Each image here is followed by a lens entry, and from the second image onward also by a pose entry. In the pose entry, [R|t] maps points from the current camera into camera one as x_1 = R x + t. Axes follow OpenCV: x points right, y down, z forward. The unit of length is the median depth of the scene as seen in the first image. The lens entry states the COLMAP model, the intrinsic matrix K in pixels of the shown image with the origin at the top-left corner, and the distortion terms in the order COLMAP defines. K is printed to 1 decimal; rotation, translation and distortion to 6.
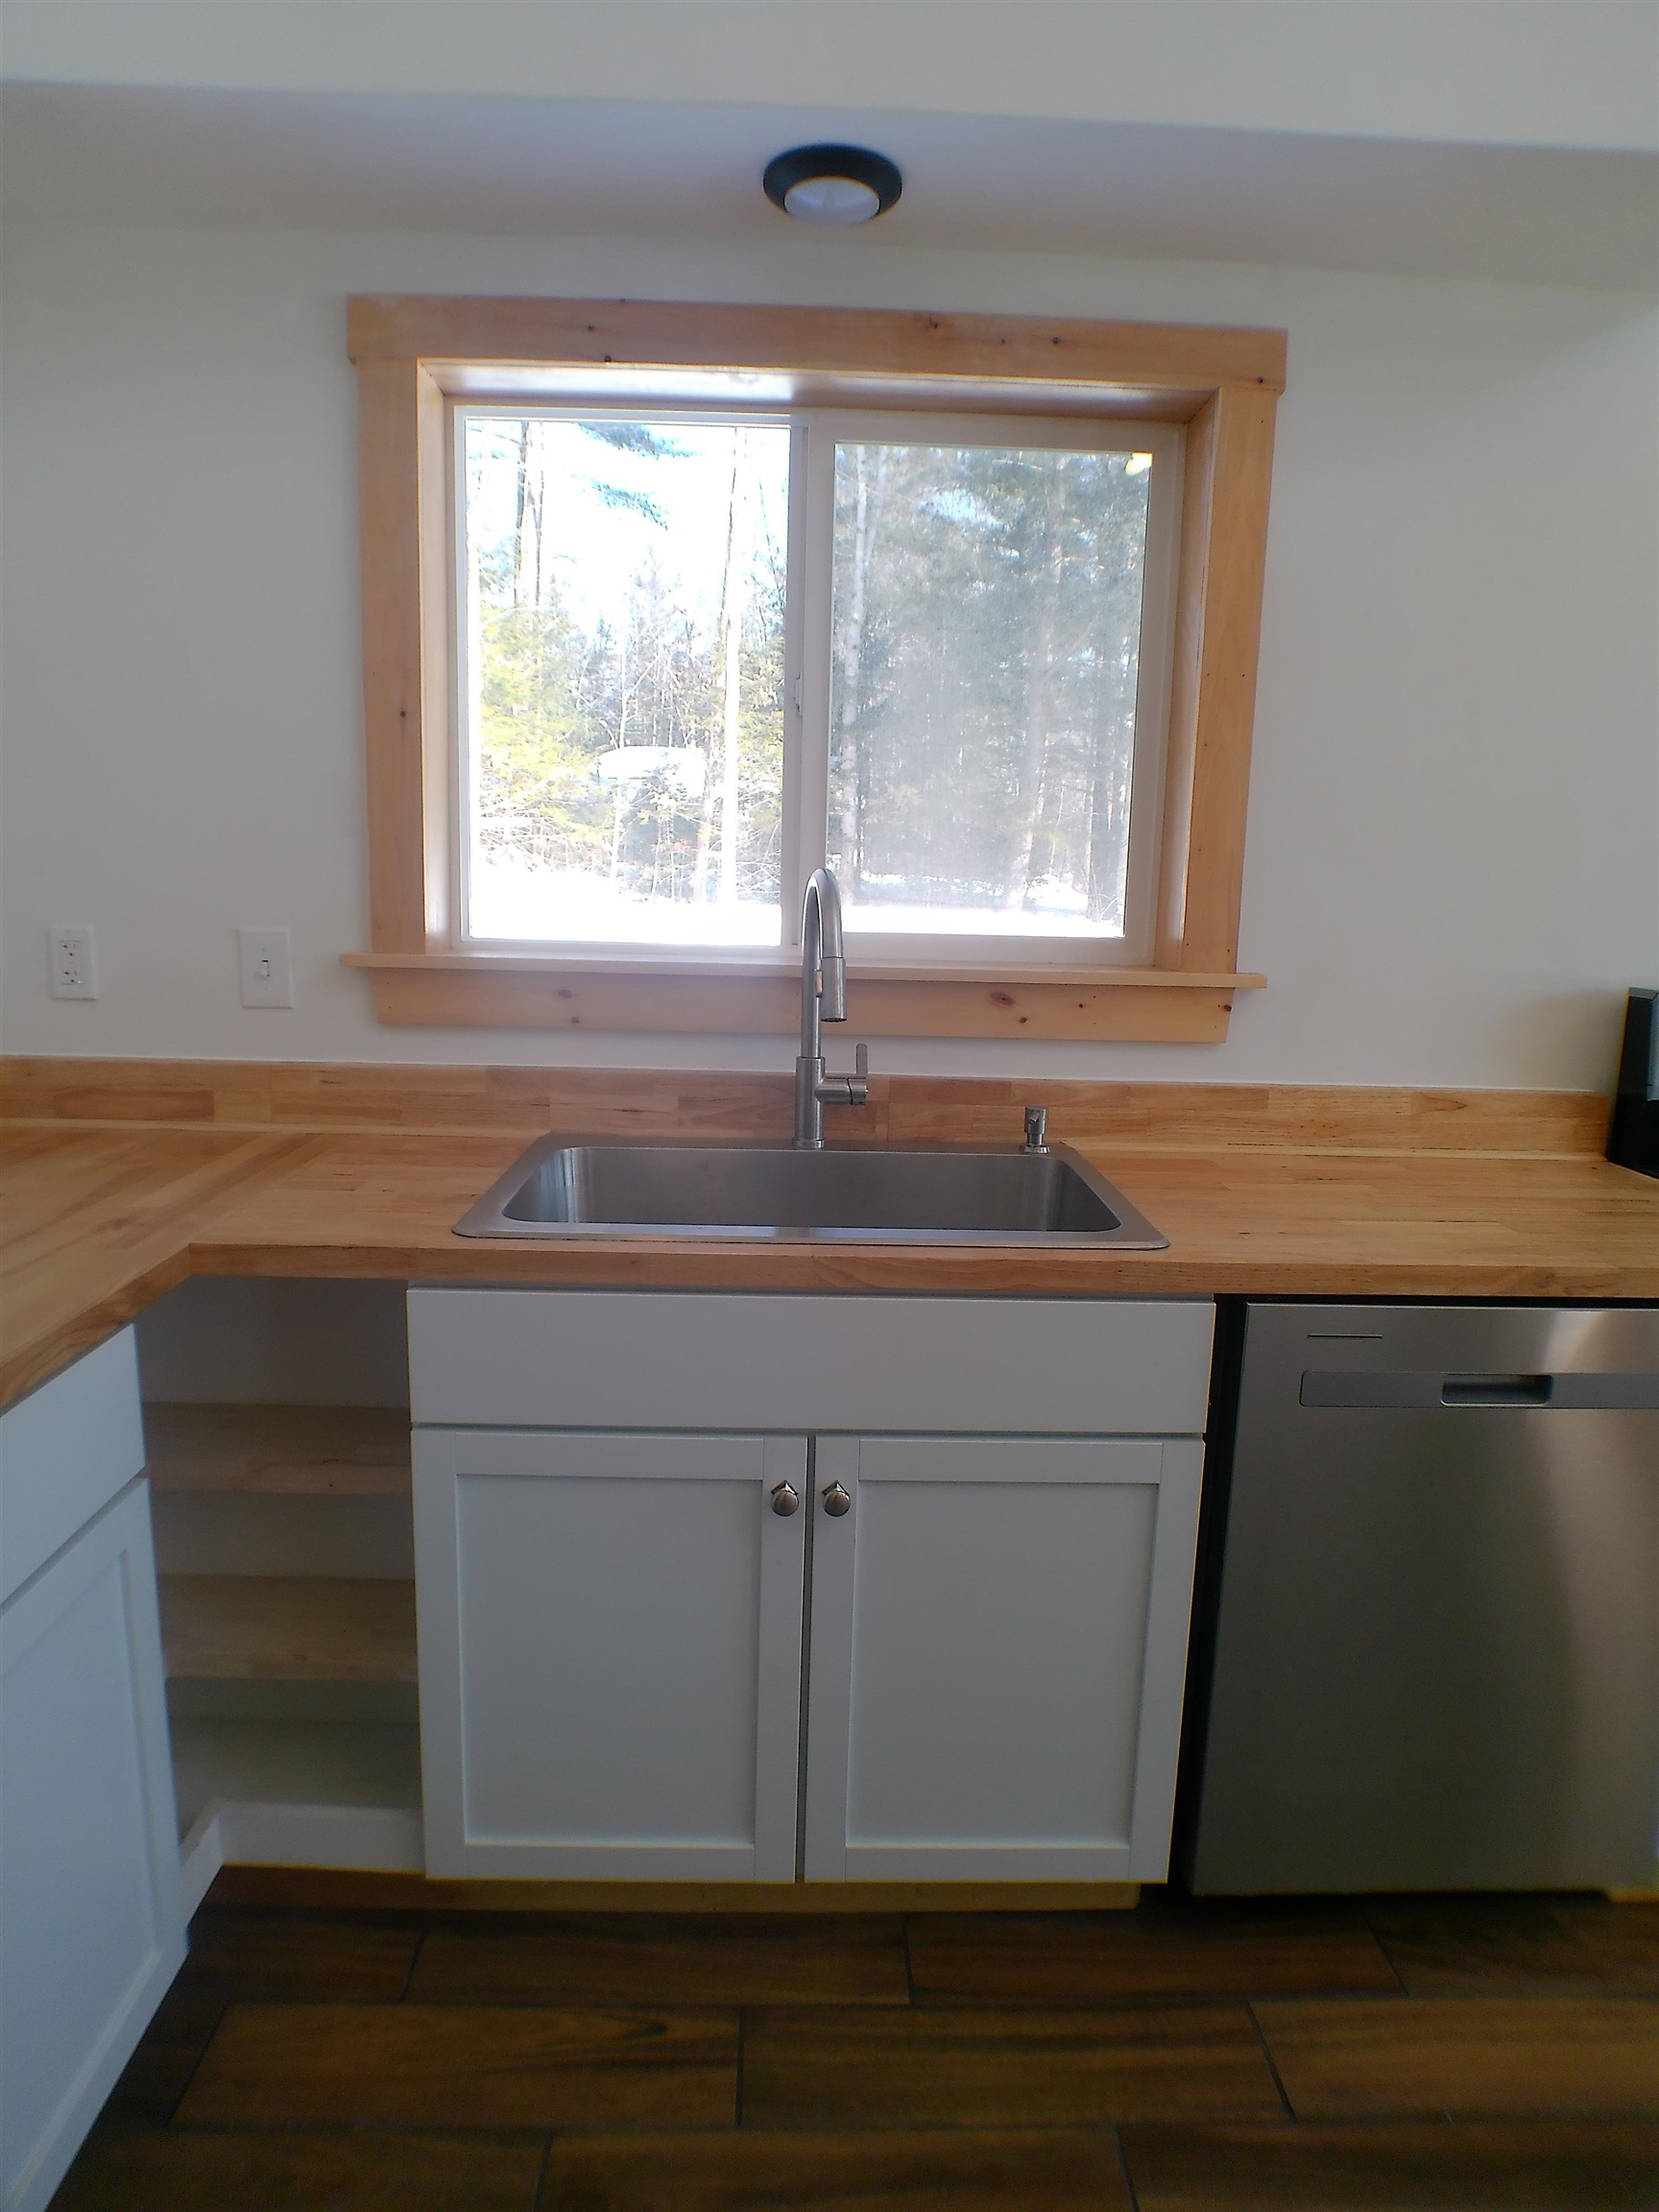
lens RADIAL K [[1284.5, 0, 823.4], [0, 1284.5, 1091.3], [0, 0, 1]] dist [-0.024435, 0.001954]
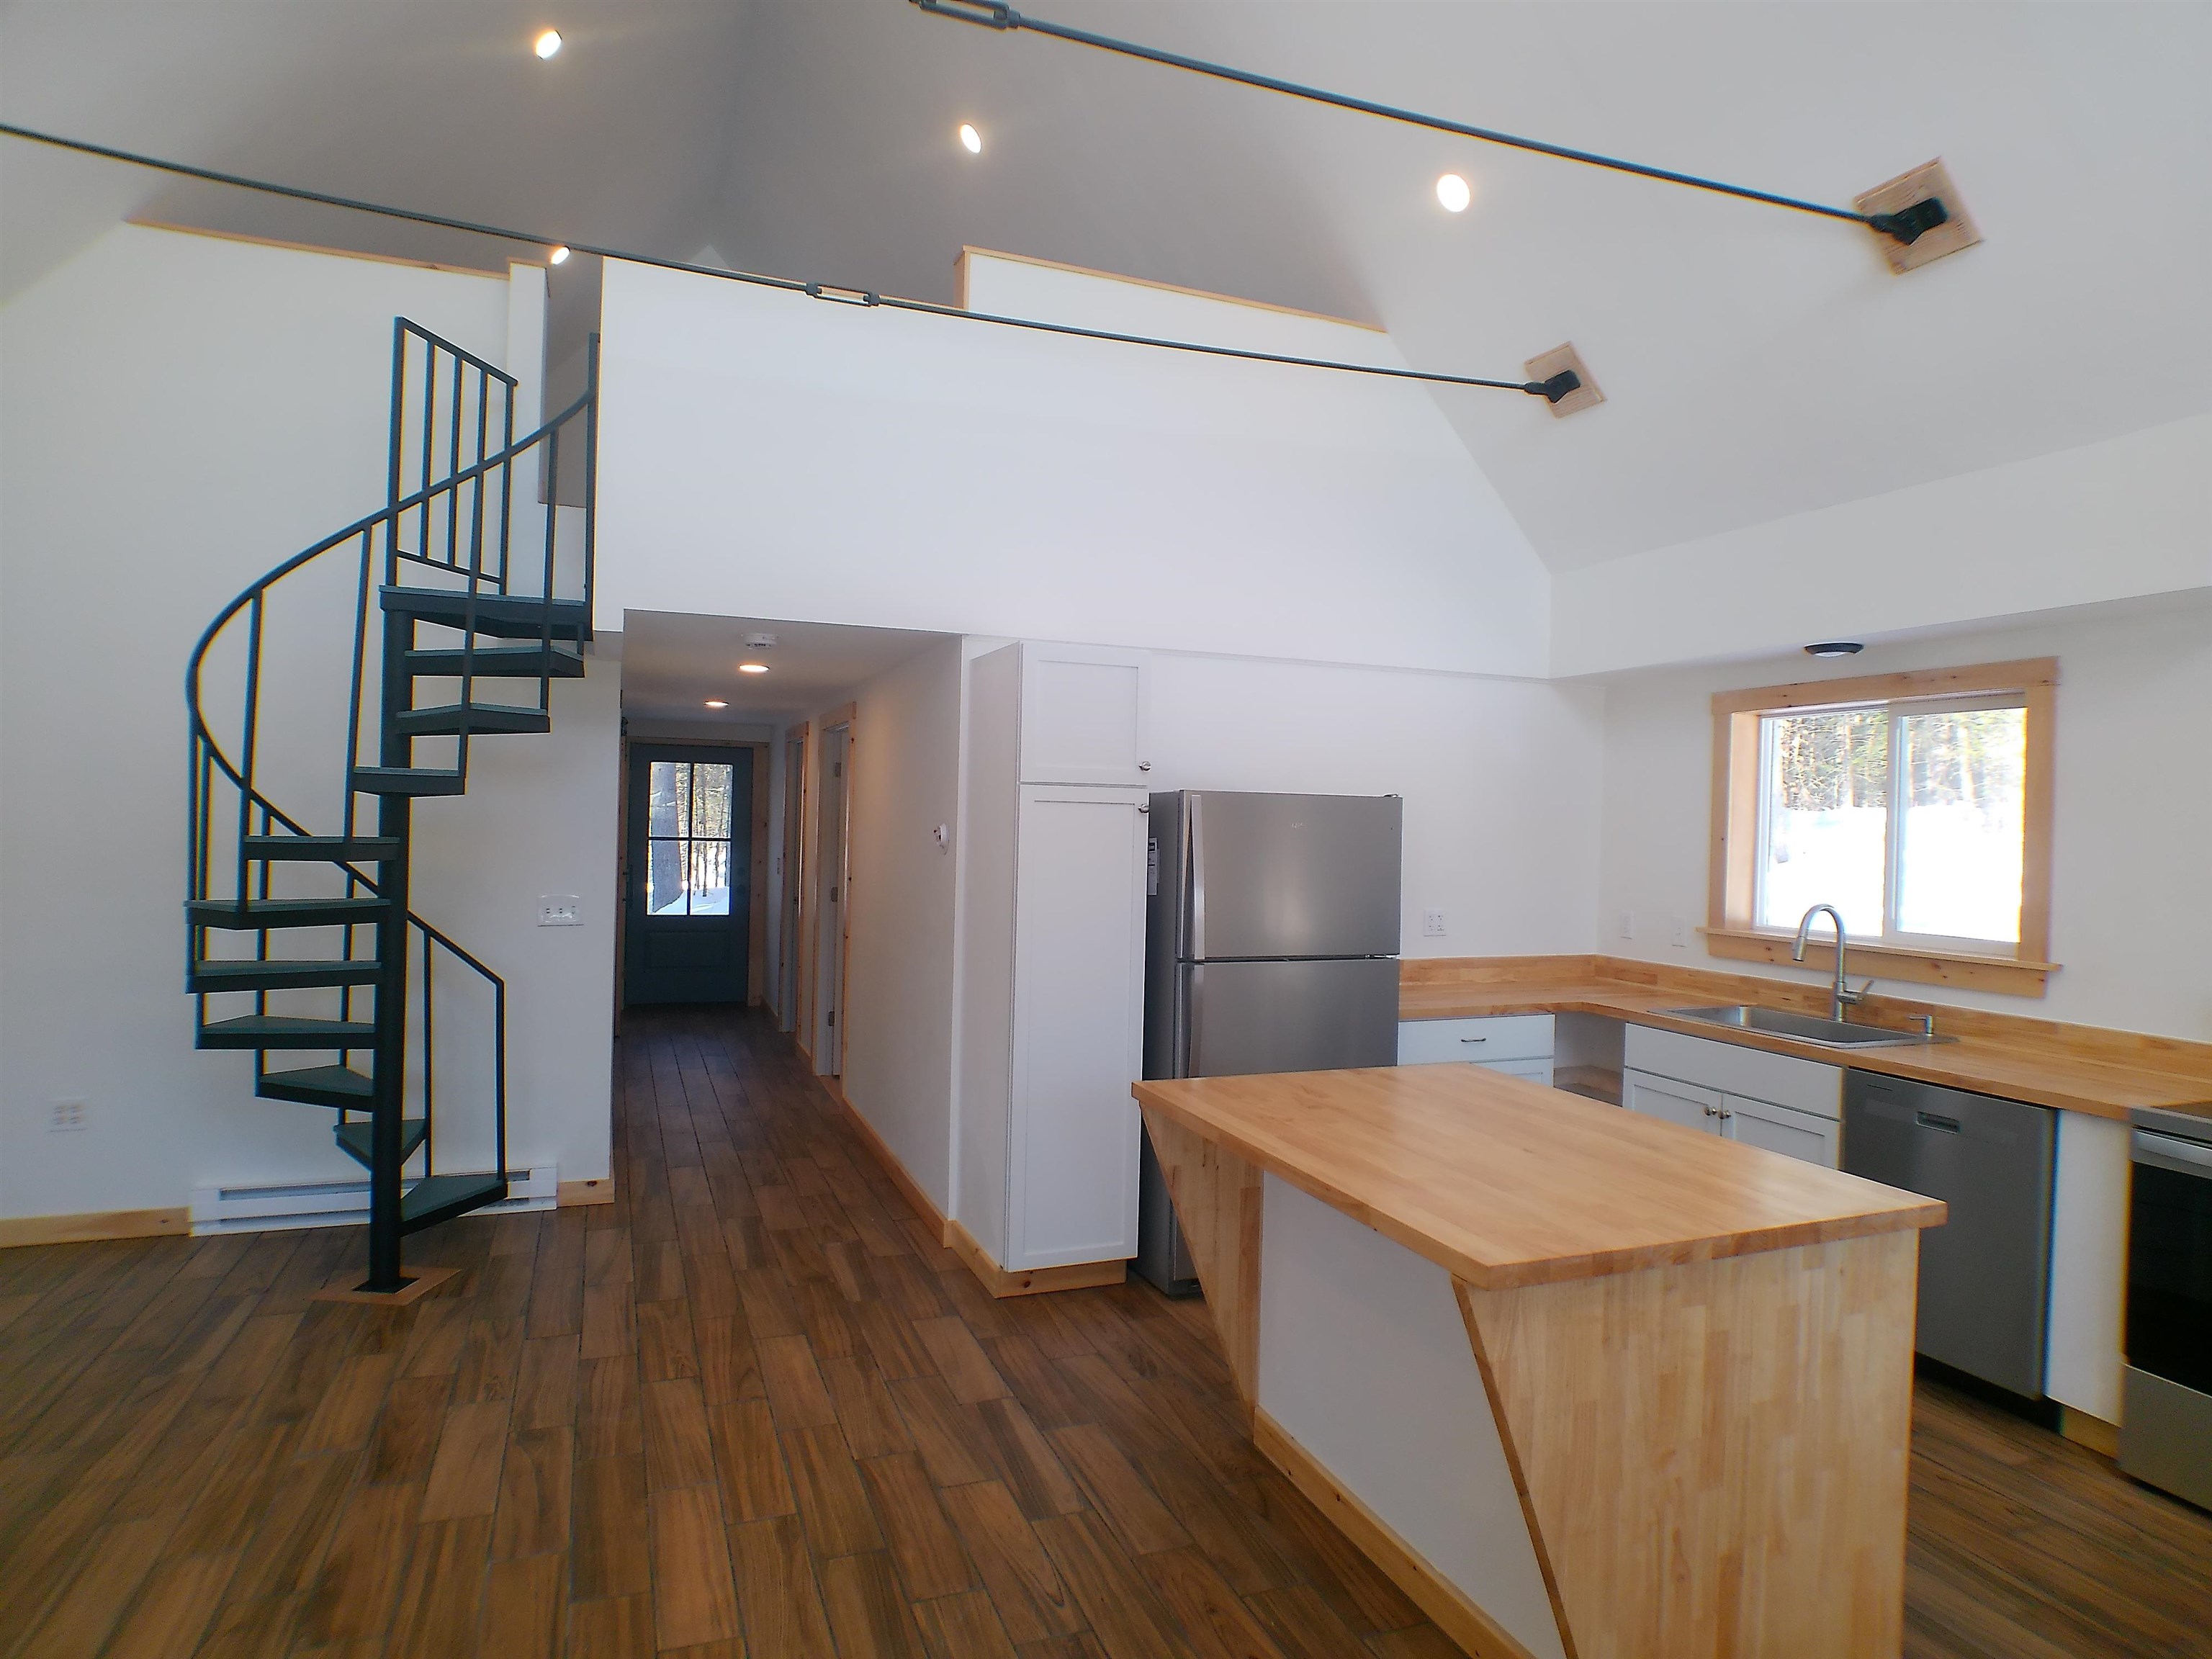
lens RADIAL K [[1285.5, 0, 1122.4], [0, 1285.5, 822.3], [0, 0, 1]] dist [-0.024549, -0.008620]
pose [[0.345376, -0.018270, -0.938287, 1.660421], [-0.171892, 0.981665, -0.082387, 0.099699], [0.922588, 0.189738, 0.335903, -1.002263]]
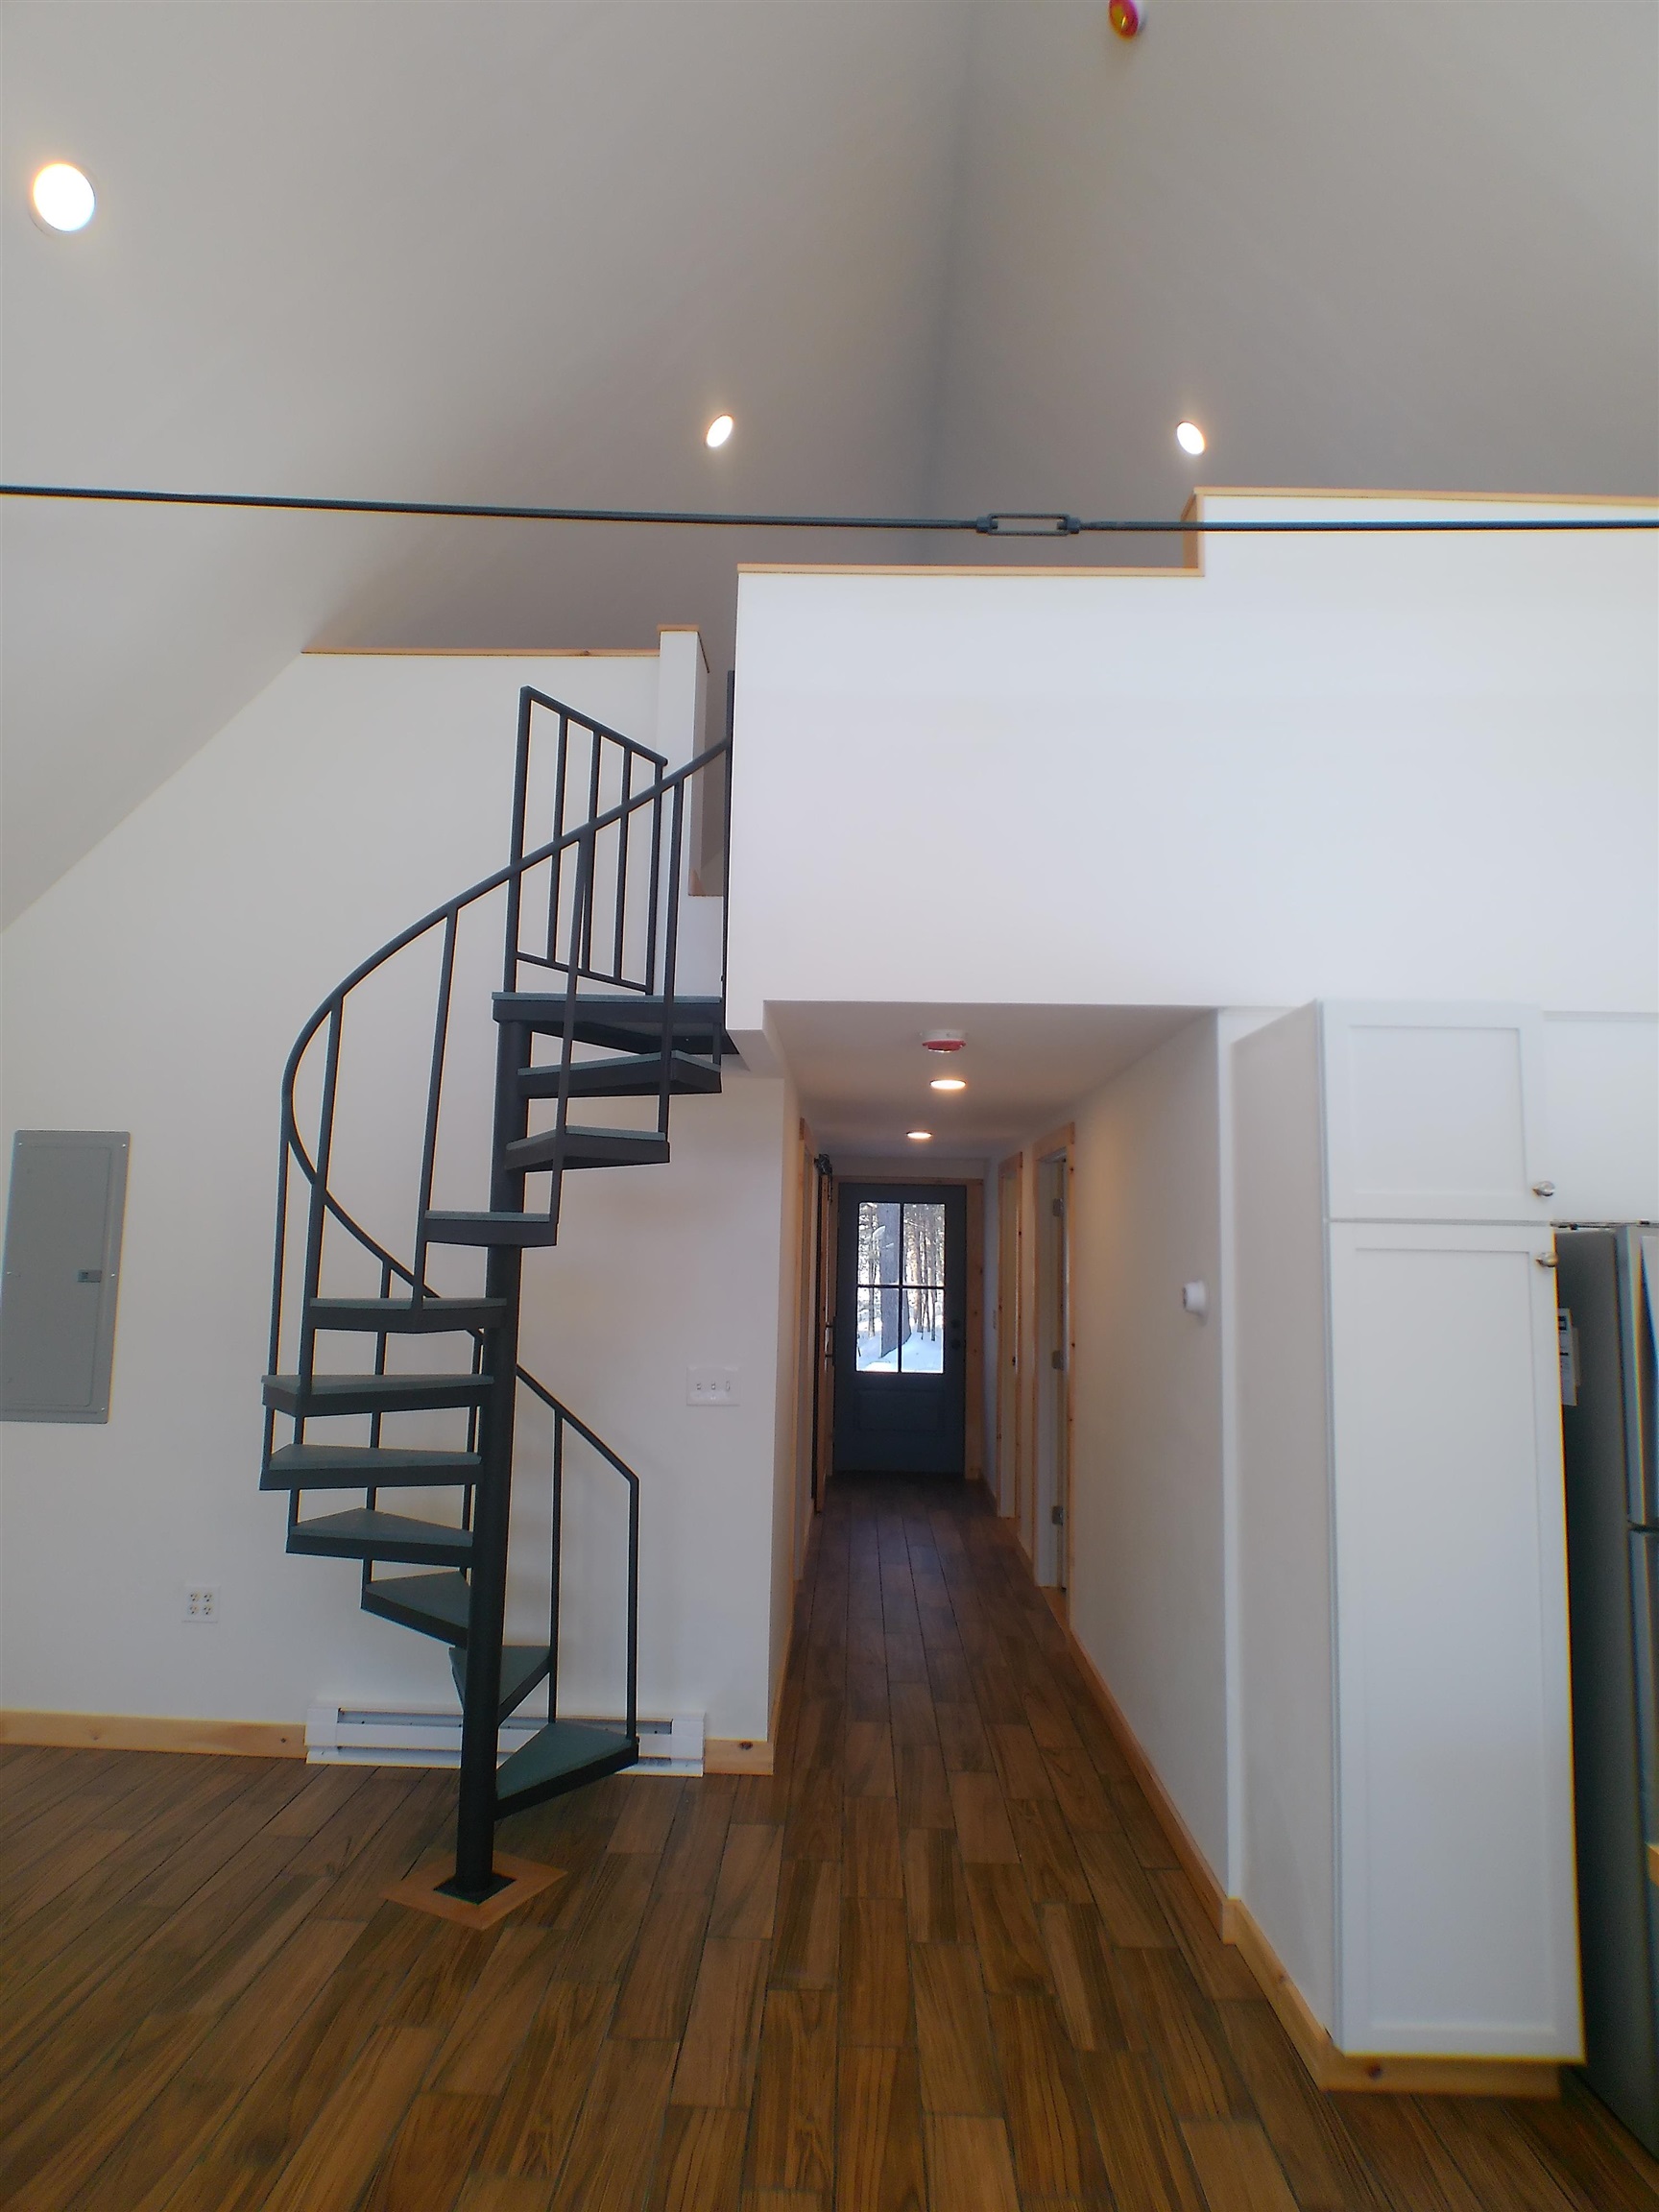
lens RADIAL K [[1284.5, 0, 823.4], [0, 1284.5, 1091.3], [0, 0, 1]] dist [-0.024435, 0.001954]
pose [[-0.053233, -0.149654, -0.987304, 0.999437], [-0.189345, 0.972283, -0.137169, 0.043308], [0.980467, 0.179639, -0.080093, -0.894788]]
